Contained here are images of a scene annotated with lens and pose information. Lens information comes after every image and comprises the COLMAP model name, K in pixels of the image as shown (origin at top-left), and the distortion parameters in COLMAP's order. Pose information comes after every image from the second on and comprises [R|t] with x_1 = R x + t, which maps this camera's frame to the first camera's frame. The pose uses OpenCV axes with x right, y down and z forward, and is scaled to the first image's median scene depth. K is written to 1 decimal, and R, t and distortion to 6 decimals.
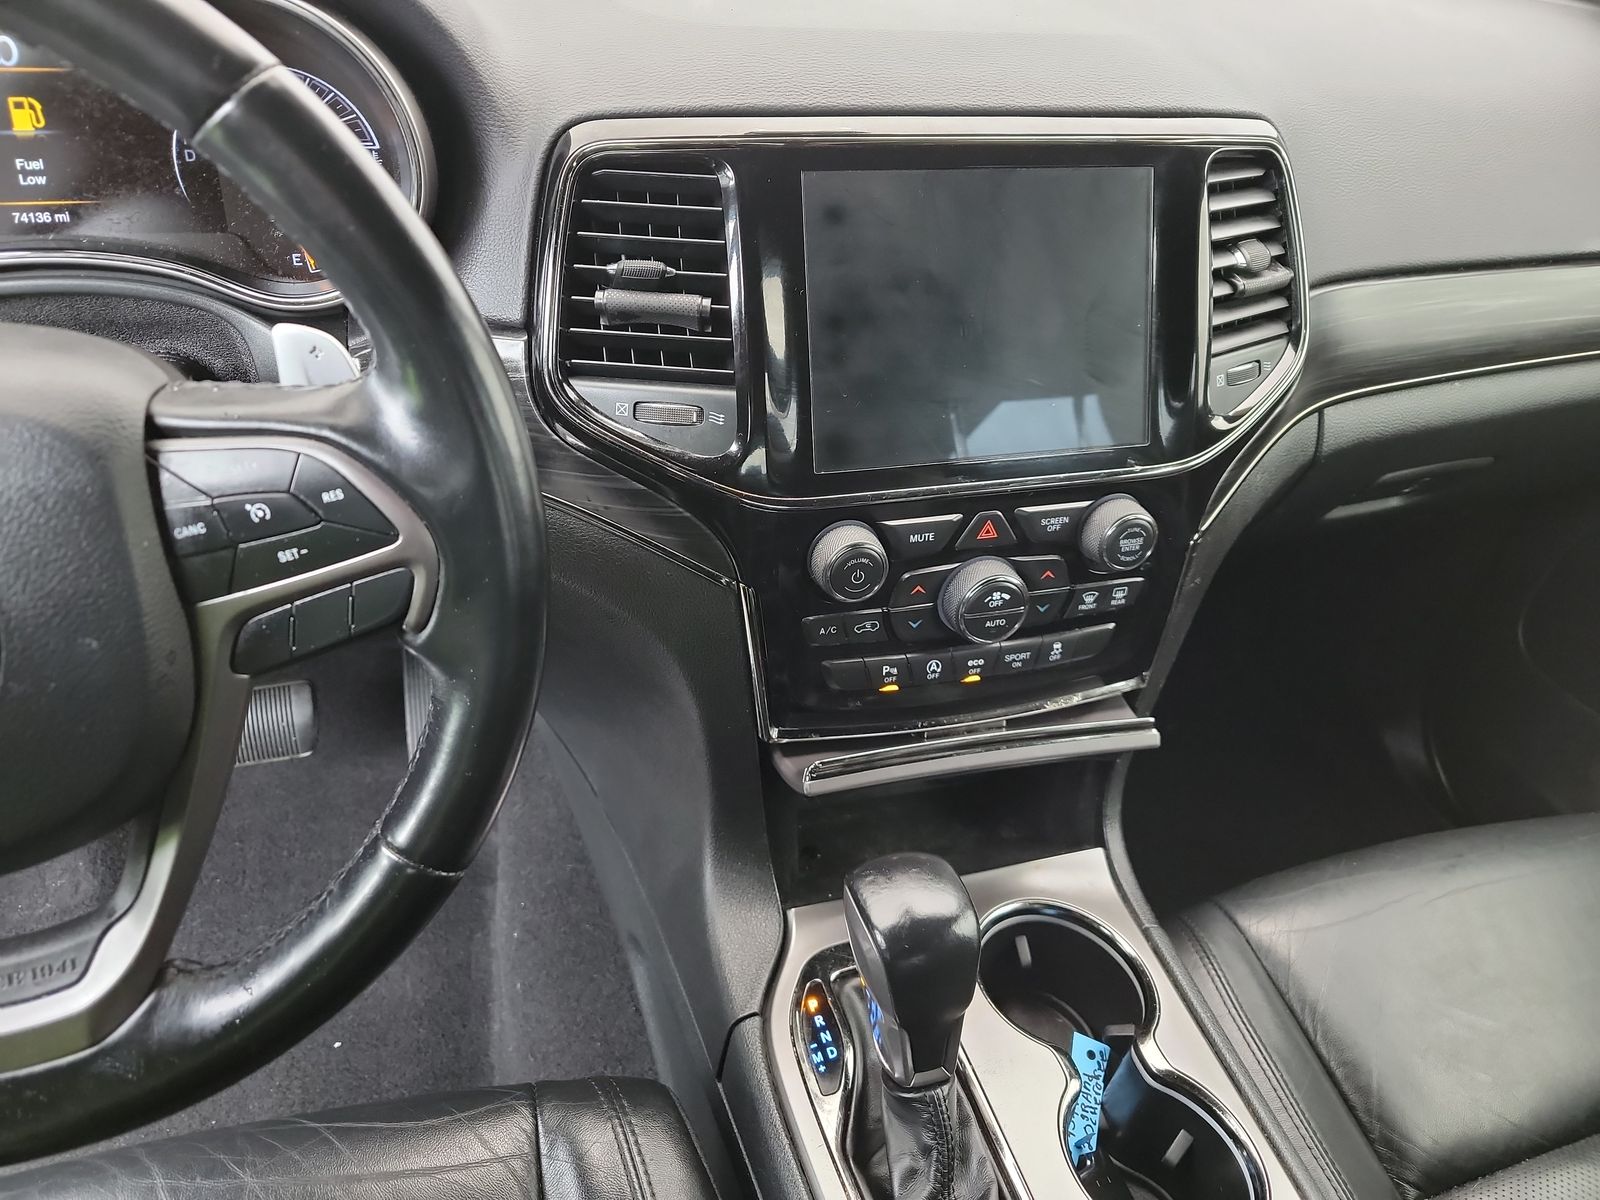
lens RADIAL K [[1215.7, 0, 800.0], [0, 1215.7, 600.0], [0, 0, 1]] dist [0.098255, -0.109756]
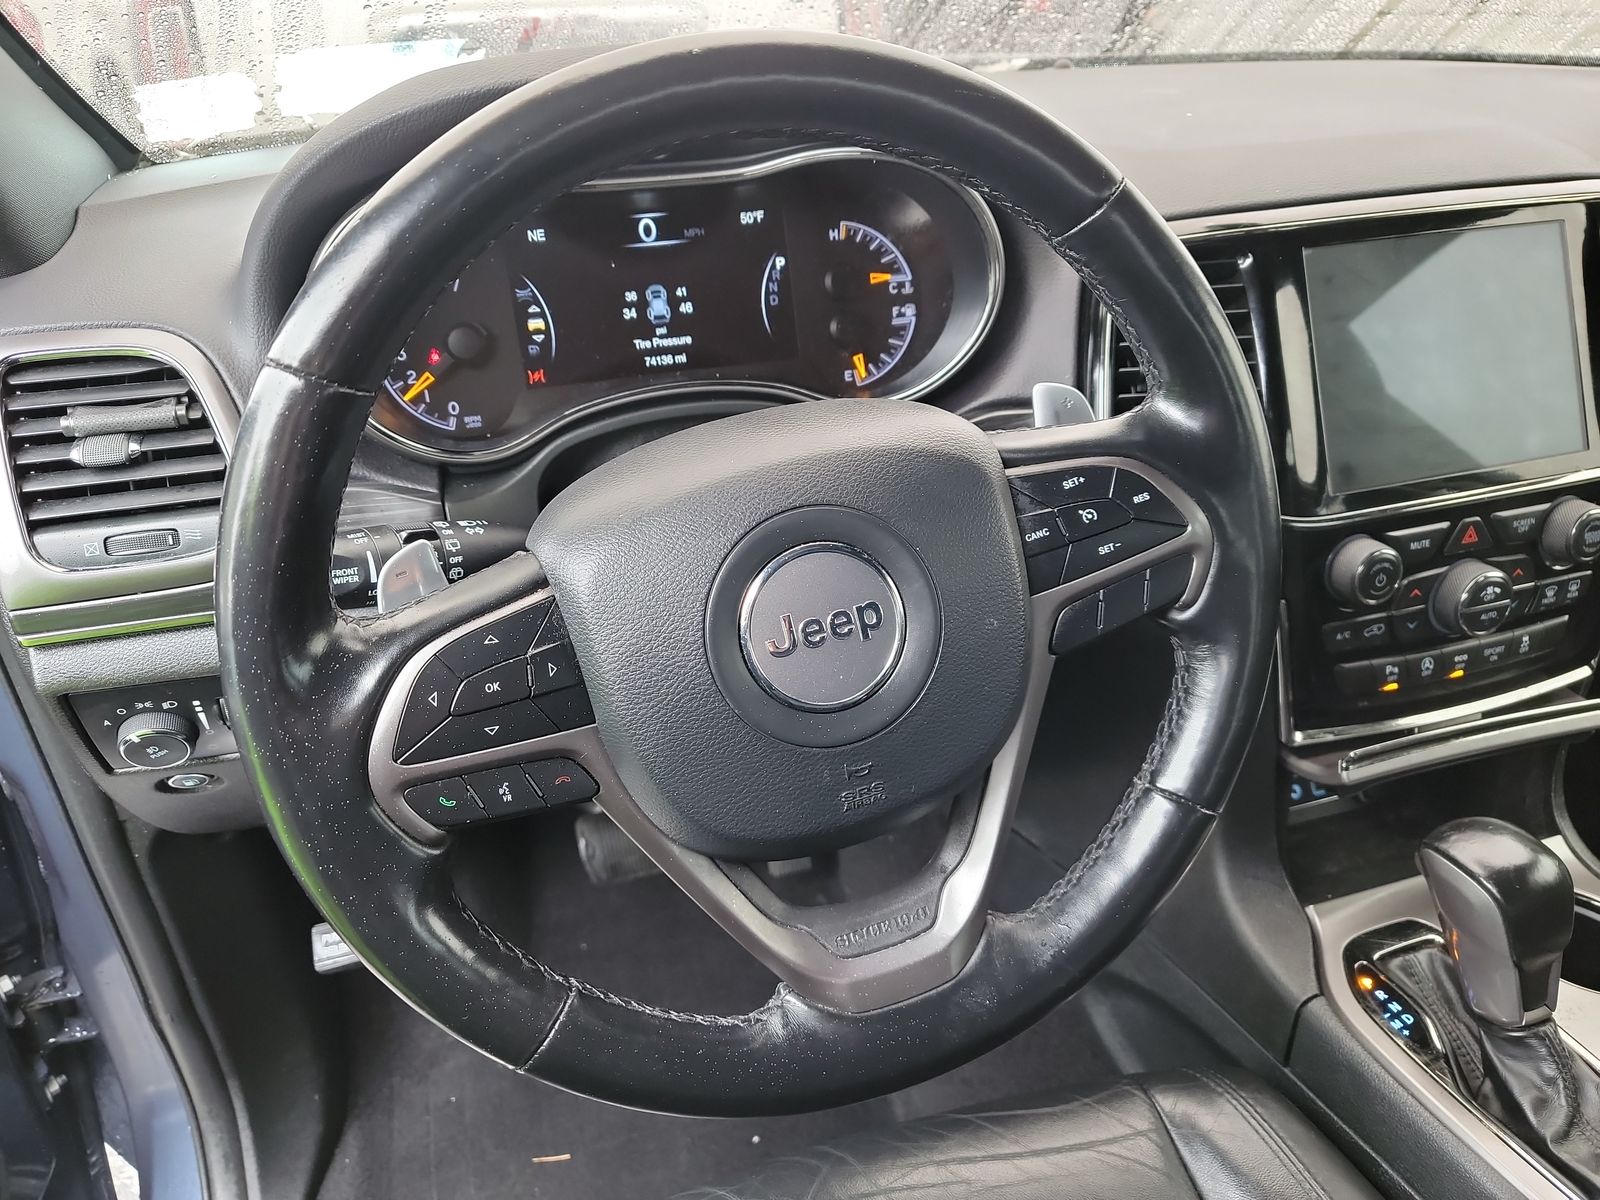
lens RADIAL K [[1215.7, 0, 800.0], [0, 1215.7, 600.0], [0, 0, 1]] dist [0.098255, -0.109756]
pose [[0.994841, -0.100169, -0.016063, -0.454146], [0.097061, 0.985868, -0.136538, 0.099440], [0.029513, 0.134274, 0.990505, -0.155762]]
